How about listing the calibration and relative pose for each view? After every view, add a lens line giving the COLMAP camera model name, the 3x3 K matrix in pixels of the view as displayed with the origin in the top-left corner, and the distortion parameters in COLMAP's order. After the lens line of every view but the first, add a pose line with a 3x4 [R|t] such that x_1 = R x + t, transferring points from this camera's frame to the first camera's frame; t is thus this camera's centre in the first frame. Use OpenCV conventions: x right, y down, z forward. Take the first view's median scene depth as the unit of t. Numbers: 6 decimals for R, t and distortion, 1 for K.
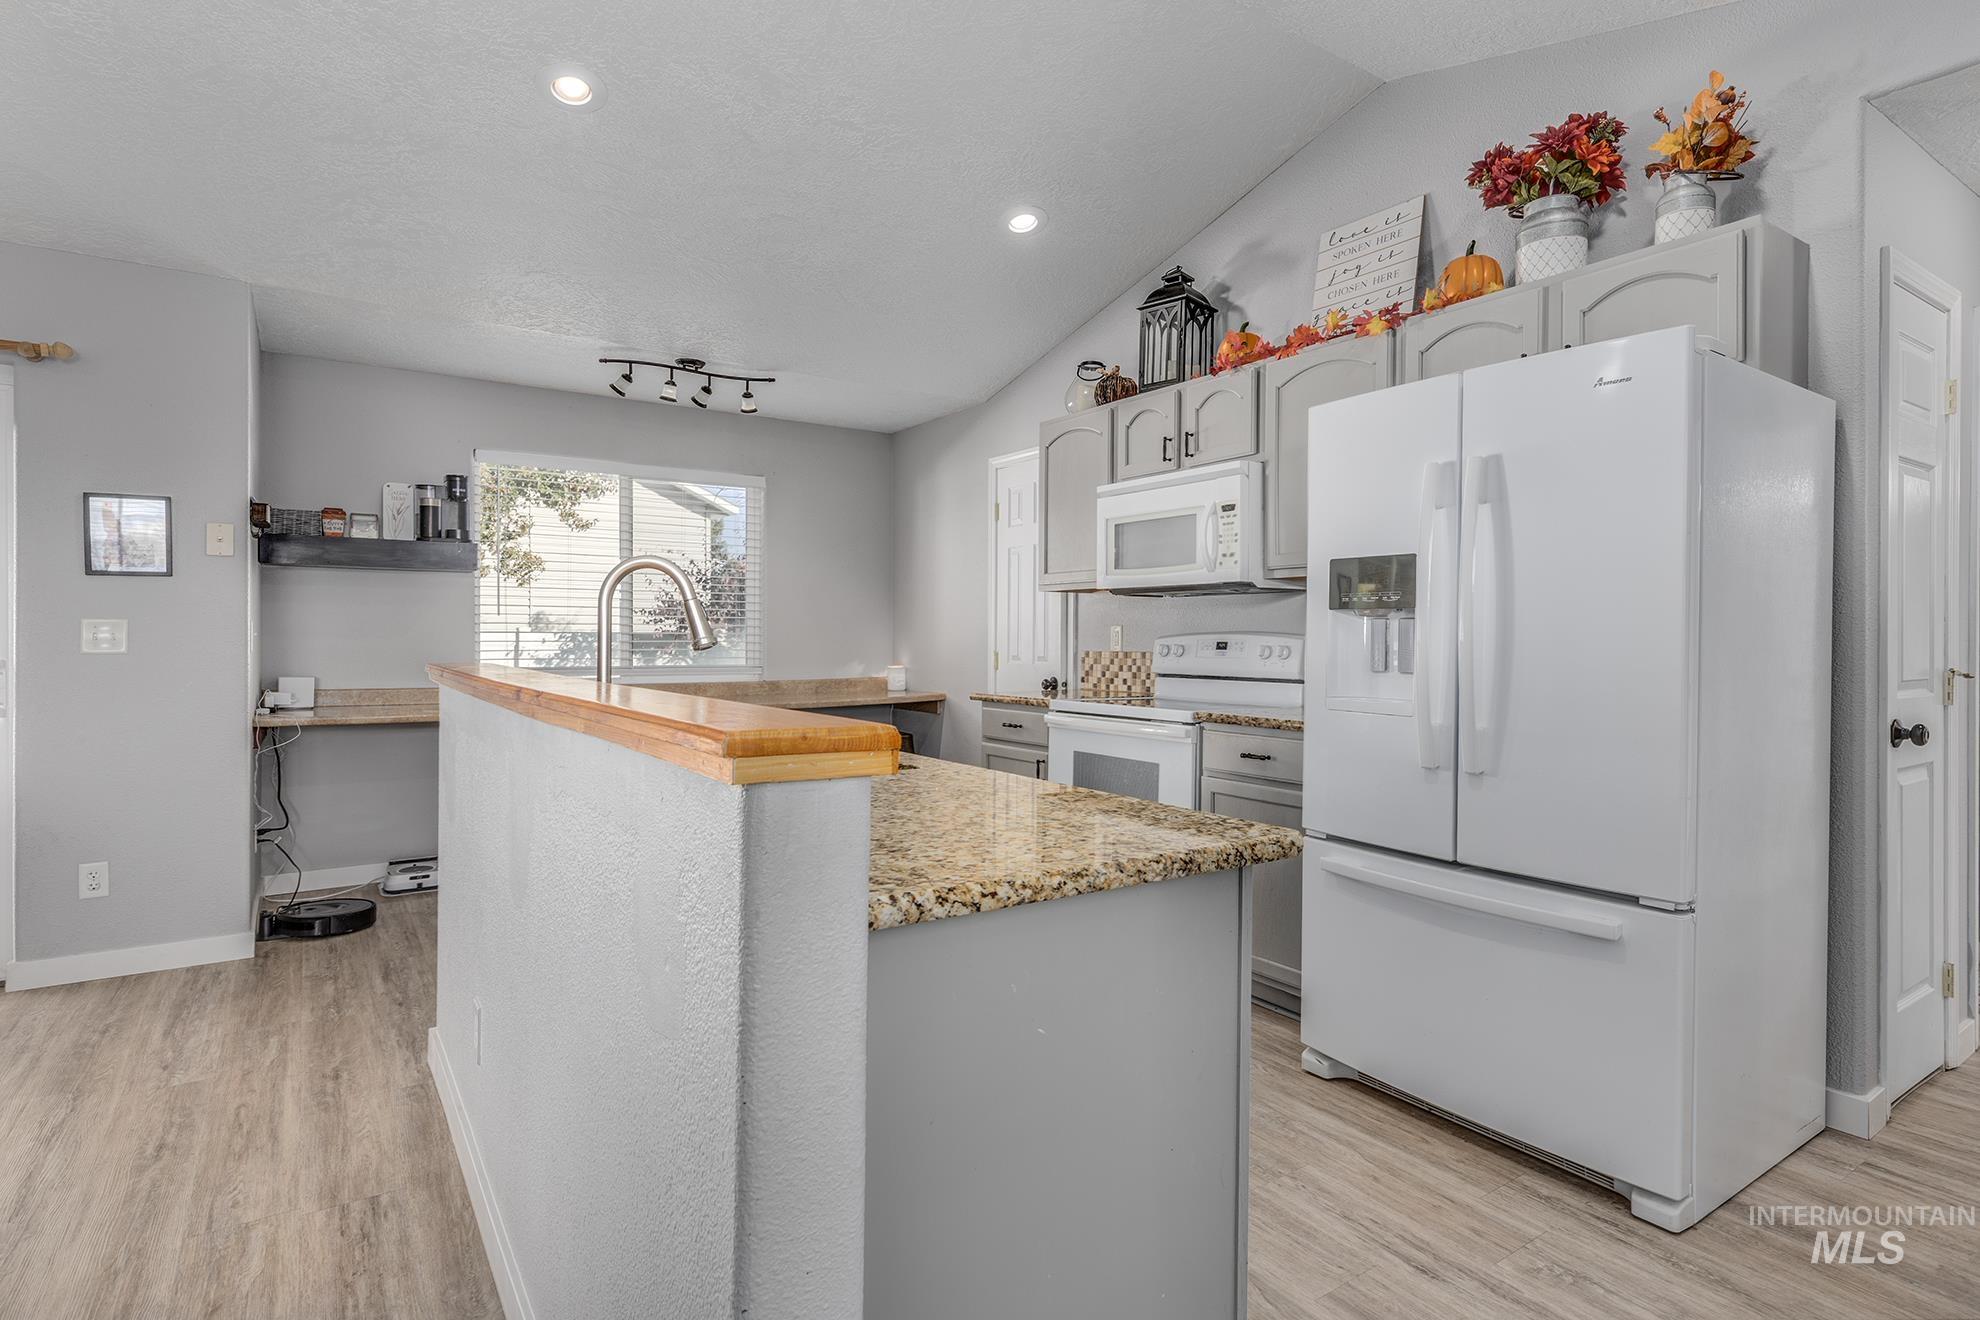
lens RADIAL K [[1020.7, 0, 996.6], [0, 1020.7, 649.6], [0, 0, 1]] dist [-0.006144, -0.000924]
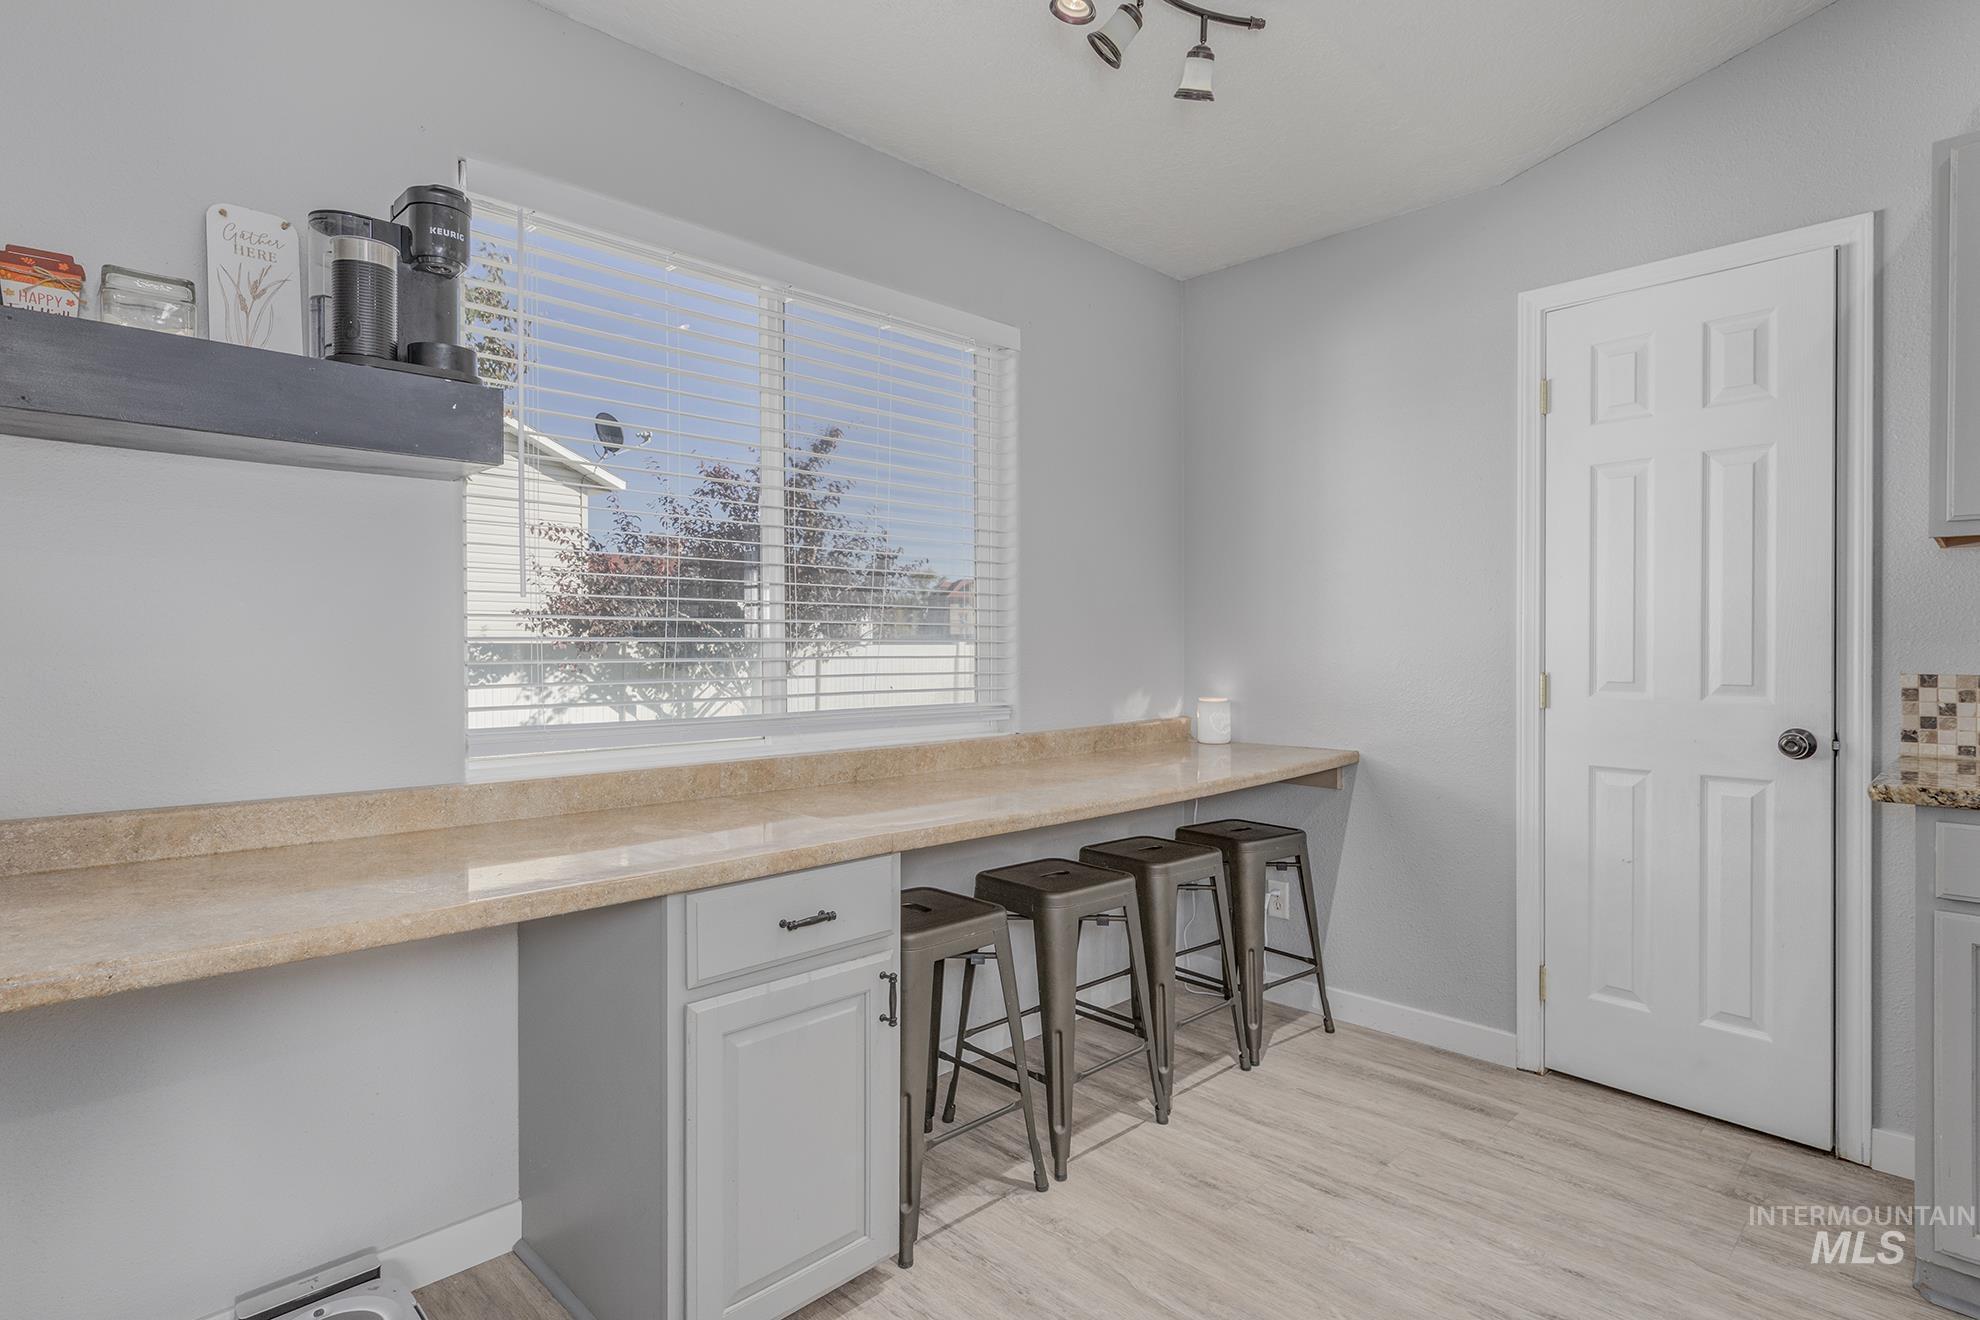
lens RADIAL K [[1020.7, 0, 981.6], [0, 1020.7, 651.5], [0, 0, 1]] dist [-0.006144, -0.000924]
pose [[0.985154, -0.003261, 0.171643, -0.408448], [0.004502, 0.999966, -0.006842, -0.007520], [-0.171614, 0.007514, 0.985136, 0.625915]]
